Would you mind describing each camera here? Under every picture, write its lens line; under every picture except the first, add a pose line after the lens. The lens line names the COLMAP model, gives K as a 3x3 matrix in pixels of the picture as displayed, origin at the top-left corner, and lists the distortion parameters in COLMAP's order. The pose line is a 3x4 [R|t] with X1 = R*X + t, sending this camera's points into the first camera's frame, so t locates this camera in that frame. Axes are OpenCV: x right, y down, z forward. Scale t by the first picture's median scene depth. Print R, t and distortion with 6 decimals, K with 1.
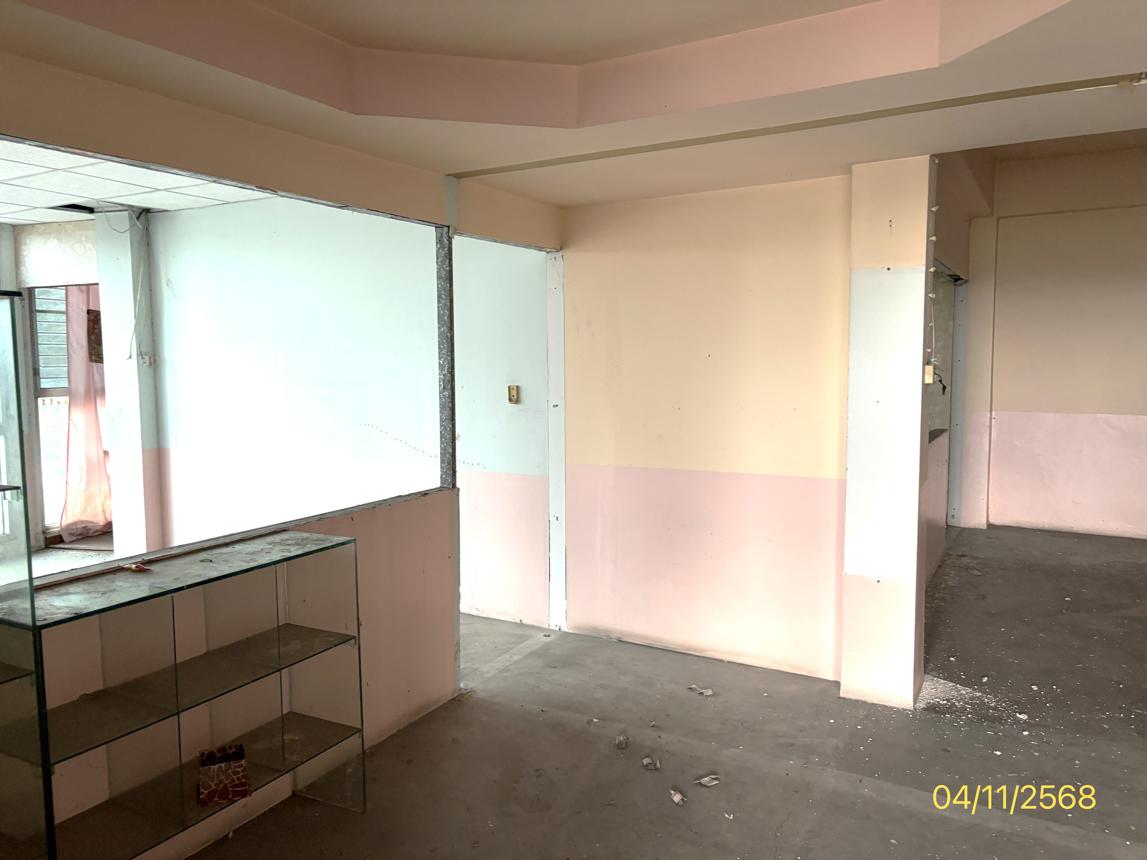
lens RADIAL K [[864.2, 0, 569.6], [0, 864.2, 431.6], [0, 0, 1]] dist [0.050931, -0.058088]
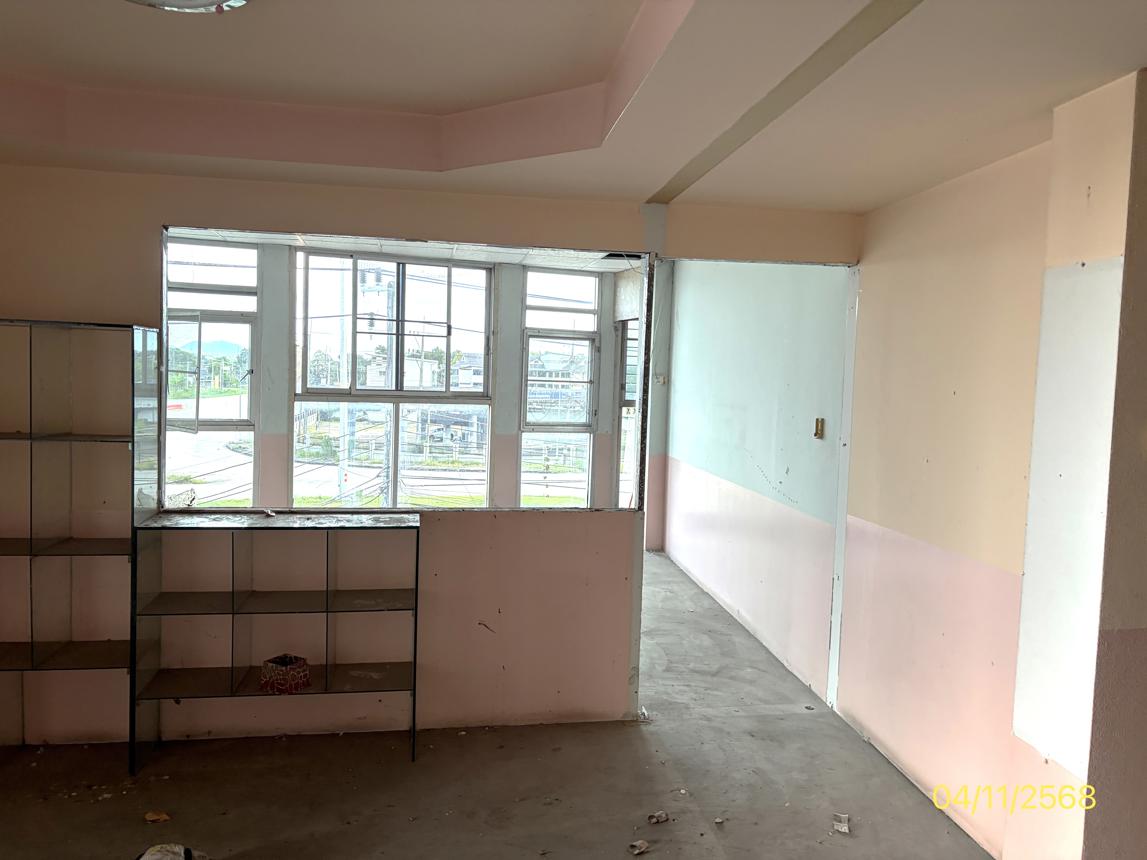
lens RADIAL K [[864.2, 0, 572.6], [0, 864.2, 426.7], [0, 0, 1]] dist [0.050931, -0.058088]
pose [[0.612347, 0.075939, -0.786933, 0.536546], [-0.104592, 0.994408, 0.014573, -0.034645], [0.783640, 0.073384, 0.616866, 0.280879]]
